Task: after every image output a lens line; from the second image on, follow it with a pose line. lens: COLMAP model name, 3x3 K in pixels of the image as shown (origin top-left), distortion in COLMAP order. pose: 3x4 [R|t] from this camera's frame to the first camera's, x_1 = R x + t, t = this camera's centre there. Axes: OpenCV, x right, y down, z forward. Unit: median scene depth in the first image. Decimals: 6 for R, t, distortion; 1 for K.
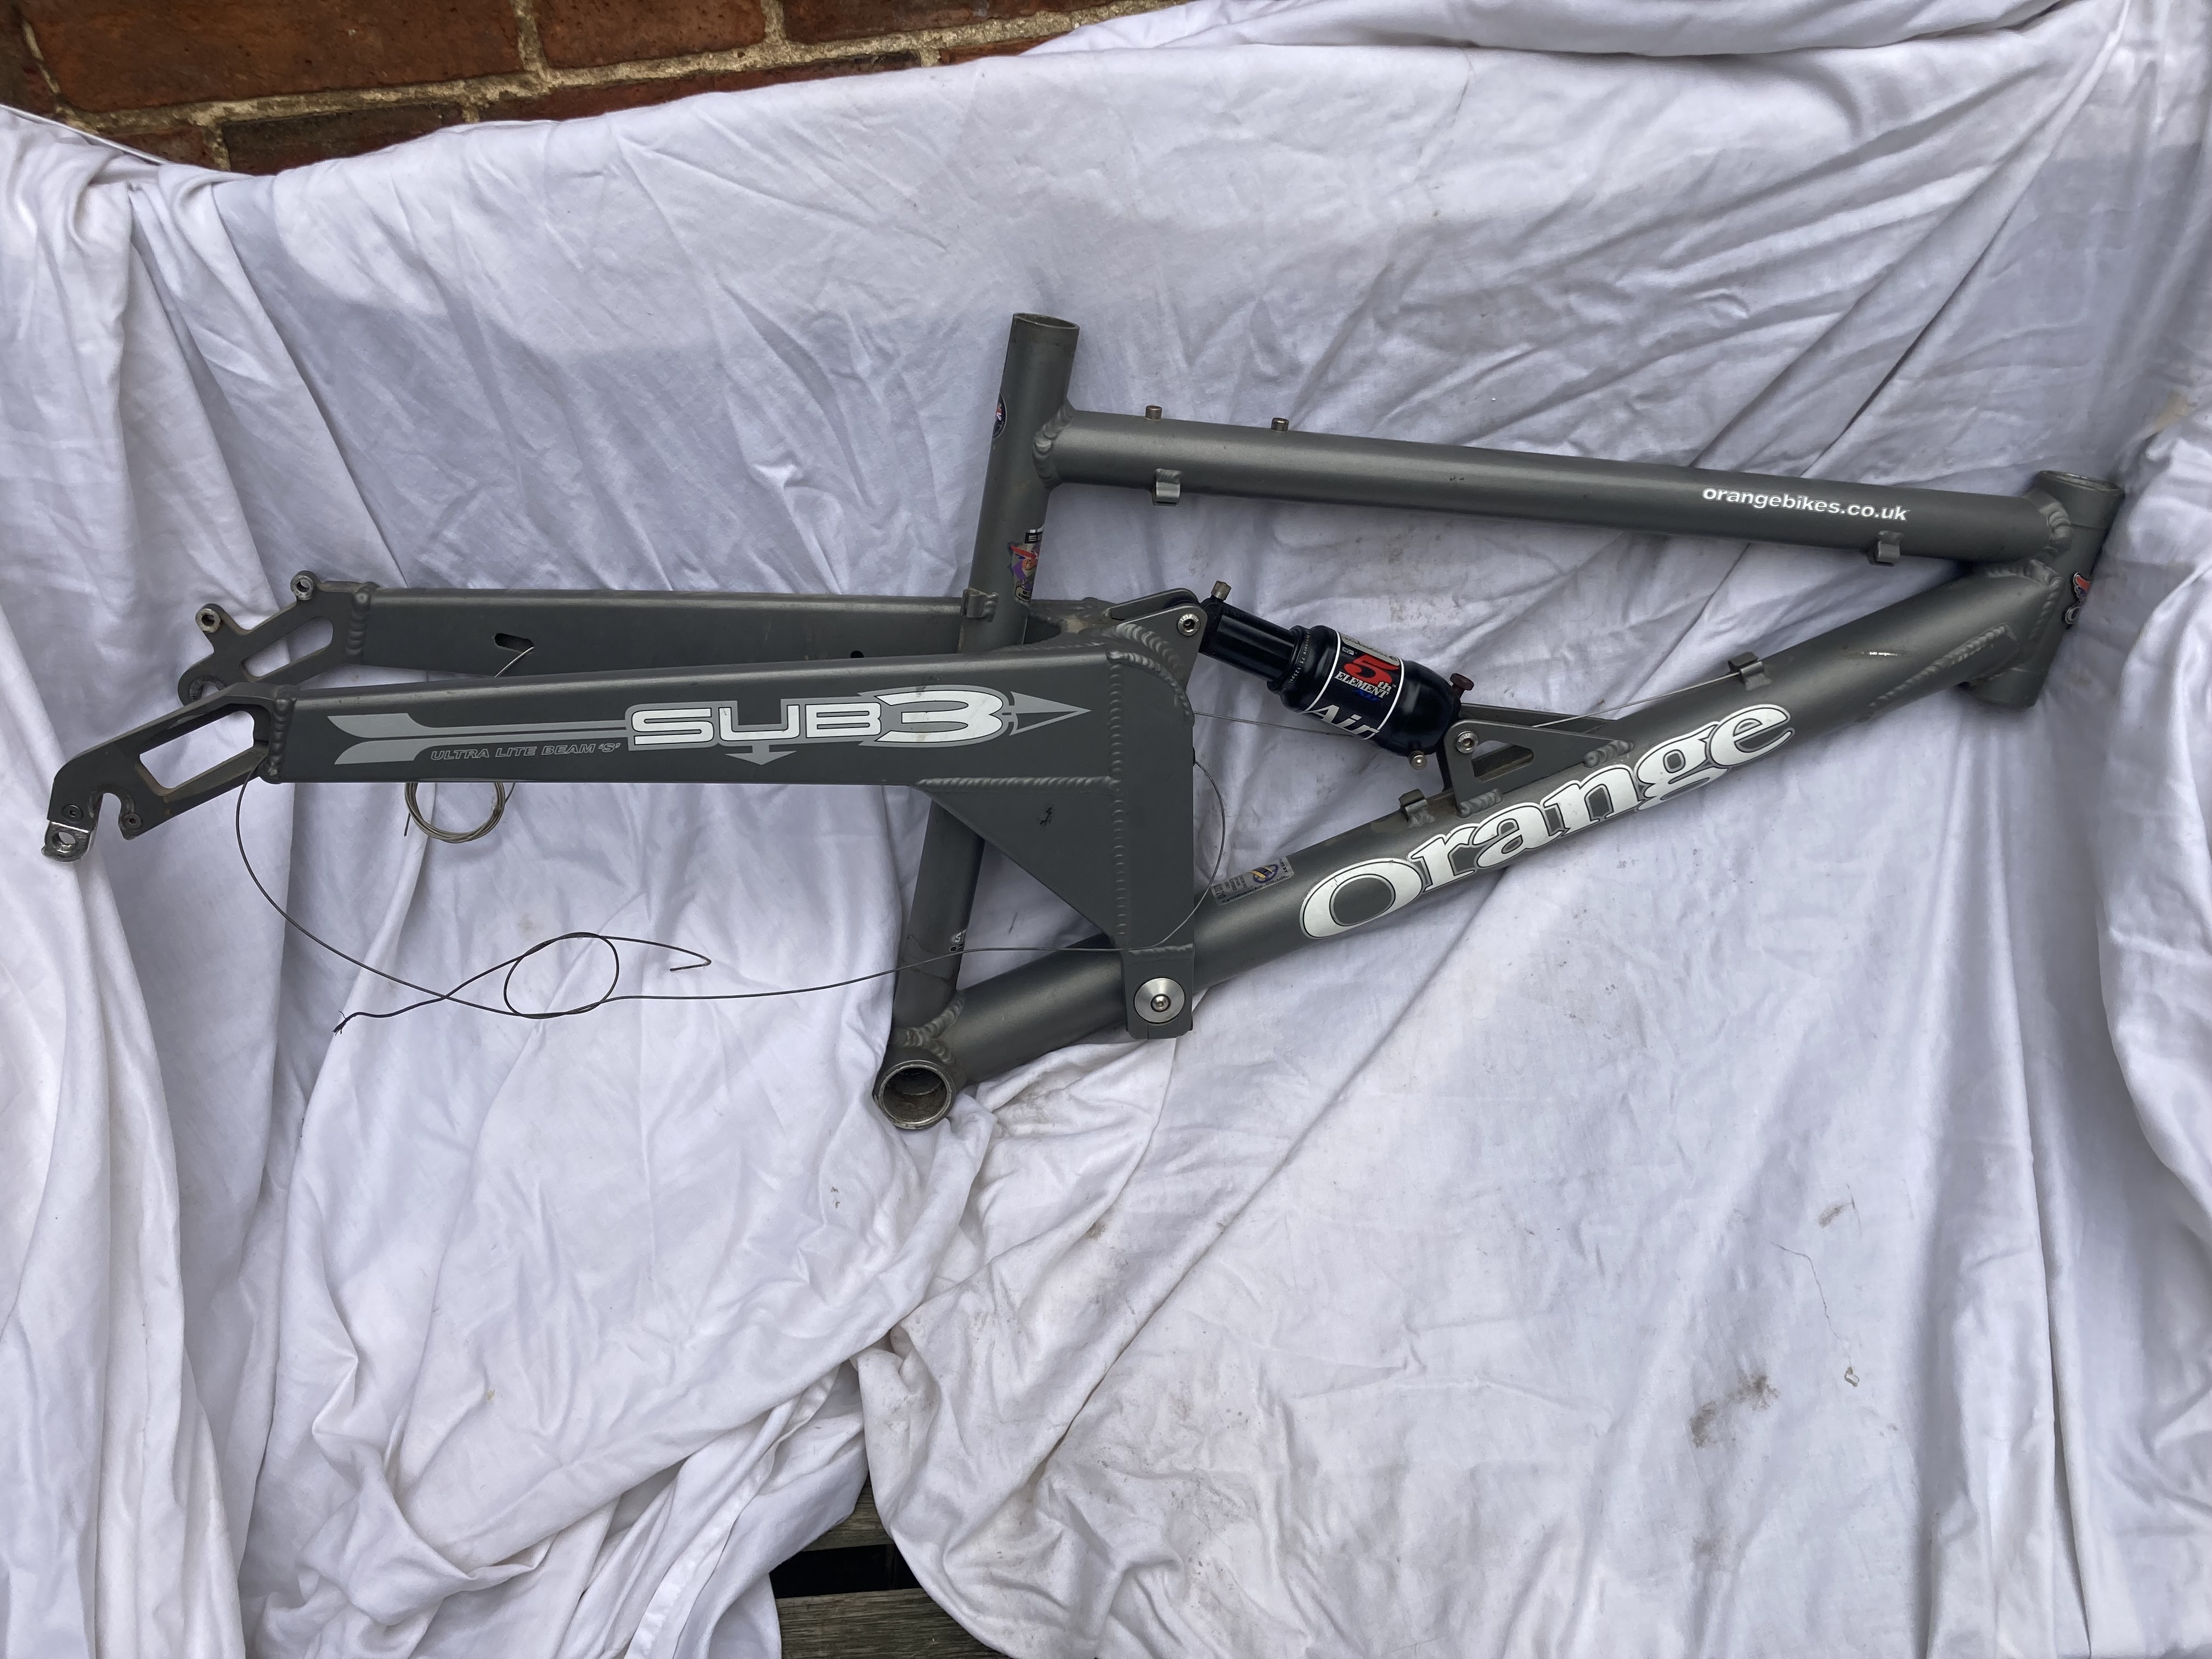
lens RADIAL K [[1866.0, 0, 1134.8], [0, 1866.0, 800.3], [0, 0, 1]] dist [0.060306, -0.164796]
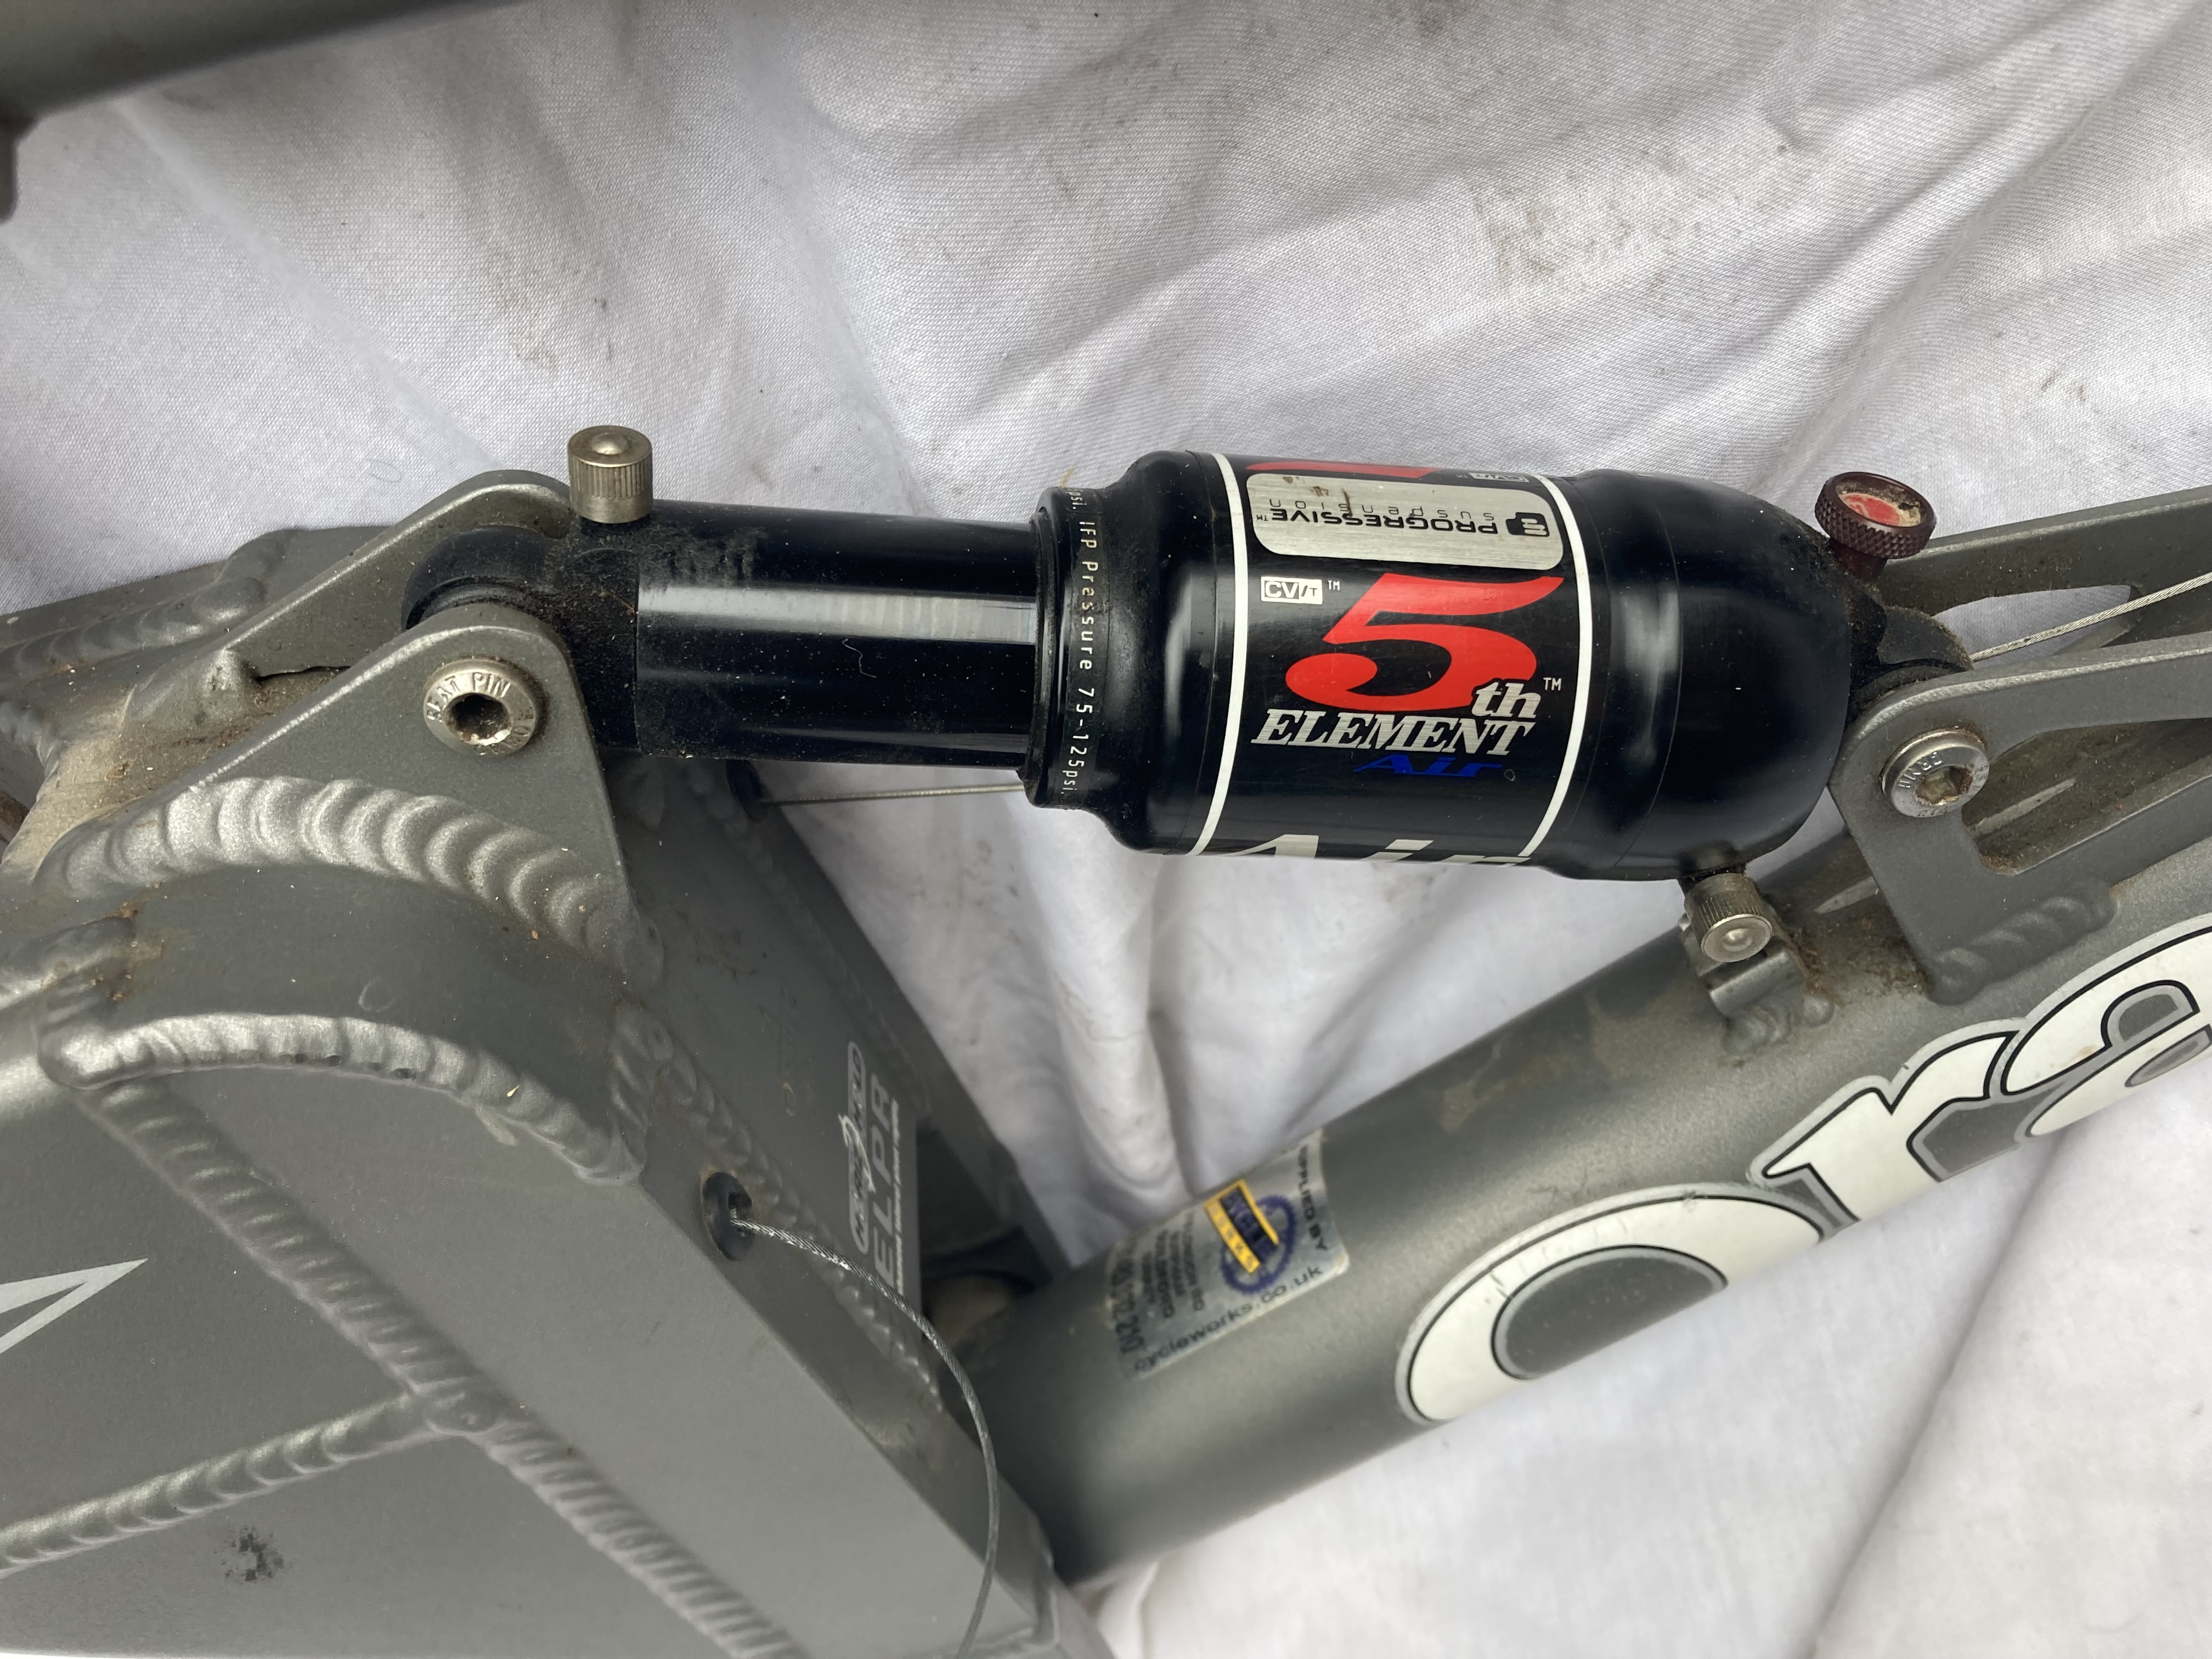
lens RADIAL K [[1866.0, 0, 1134.8], [0, 1866.0, 800.3], [0, 0, 1]] dist [0.060306, -0.164796]
pose [[0.950594, -0.193953, -0.242391, 0.138446], [0.268029, 0.906716, 0.325618, -0.125700], [0.156625, -0.374498, 0.913904, 0.765583]]
